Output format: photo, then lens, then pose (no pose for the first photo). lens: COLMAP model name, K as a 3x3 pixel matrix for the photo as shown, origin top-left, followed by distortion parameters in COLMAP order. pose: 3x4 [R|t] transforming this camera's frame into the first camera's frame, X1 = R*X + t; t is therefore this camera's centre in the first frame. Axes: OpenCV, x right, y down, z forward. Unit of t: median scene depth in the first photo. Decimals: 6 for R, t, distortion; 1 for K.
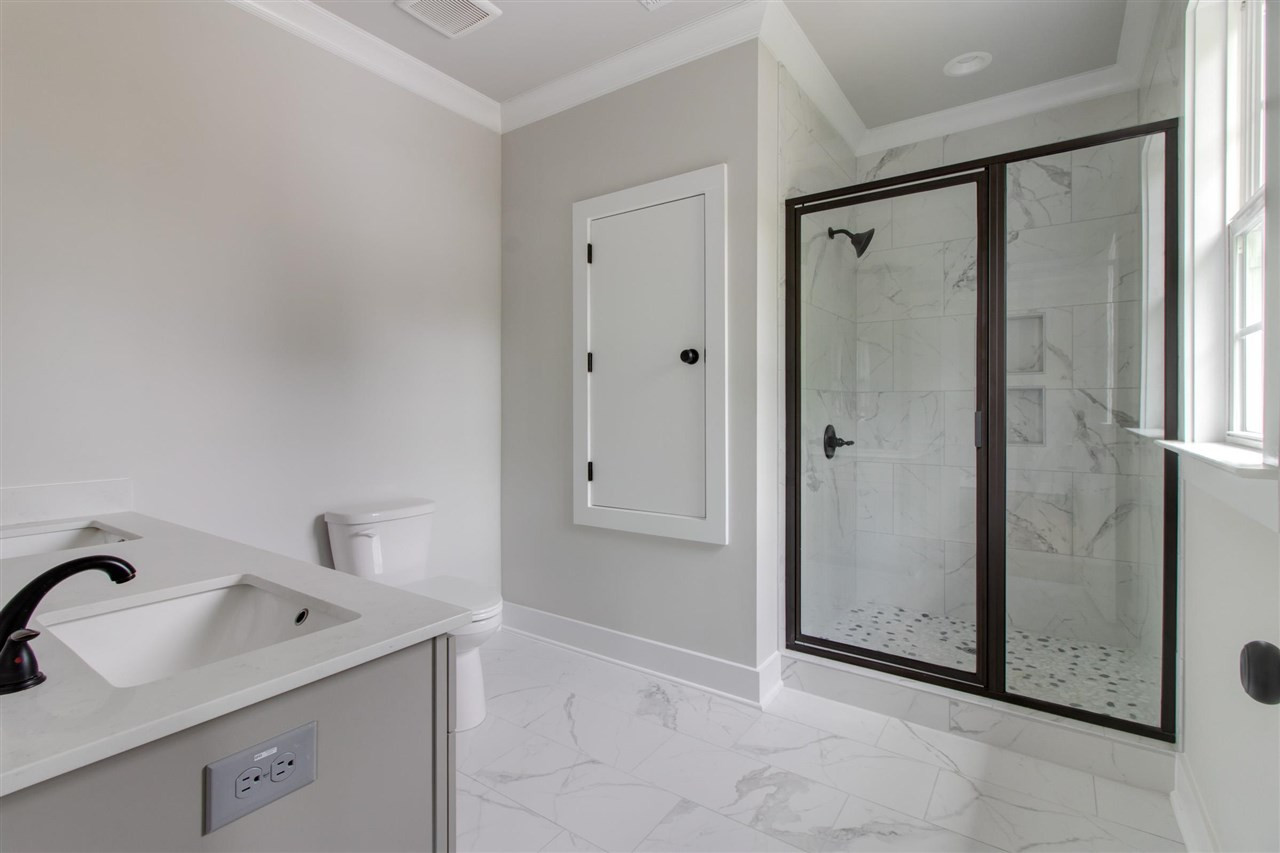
lens RADIAL K [[607.8, 0, 642.5], [0, 607.8, 415.1], [0, 0, 1]] dist [-0.000094, 0.001425]
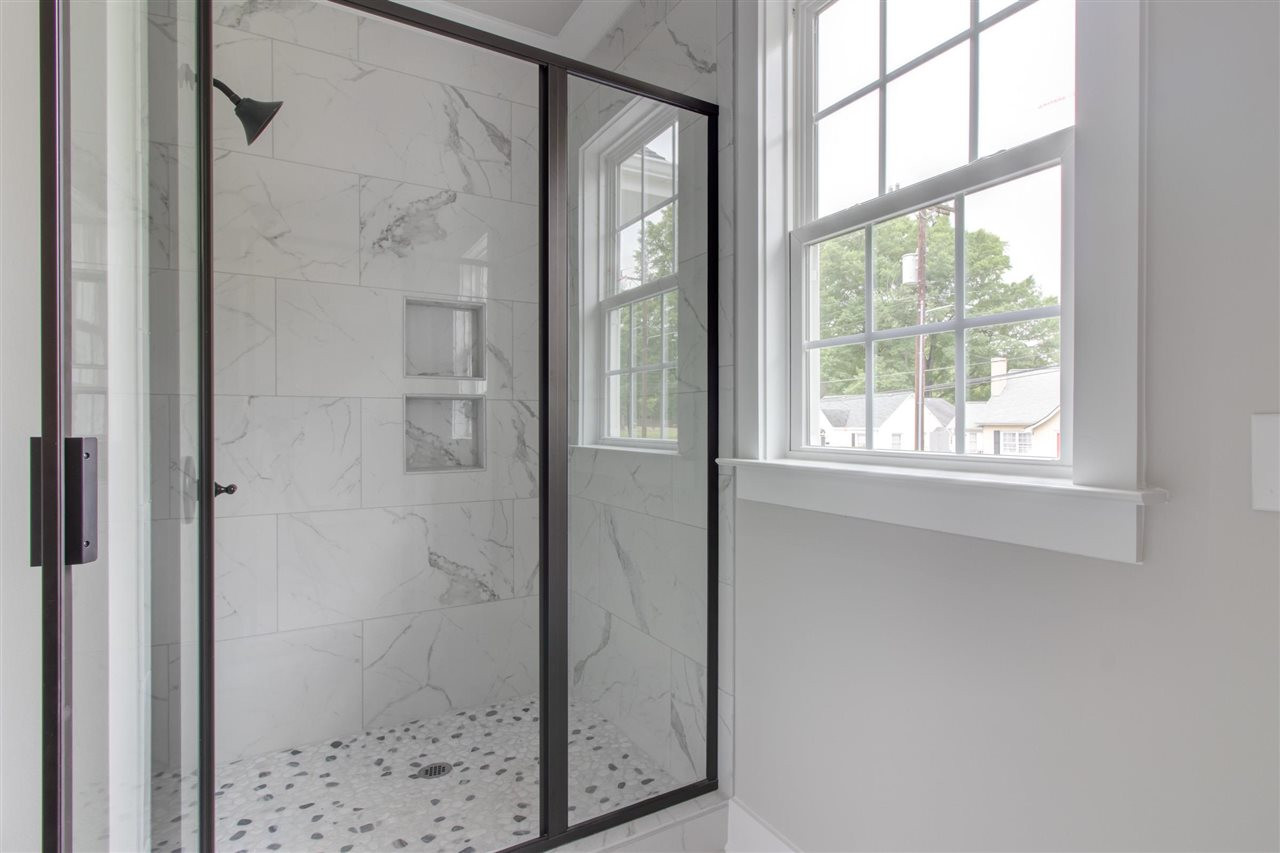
lens RADIAL K [[638.6, 0, 639.8], [0, 638.6, 426.2], [0, 0, 1]] dist [0.003419, 0.000624]
pose [[0.391712, -0.004298, 0.920078, -0.034995], [0.010990, 0.999940, -0.000008, -0.004910], [-0.920022, 0.010115, 0.391736, 0.477307]]
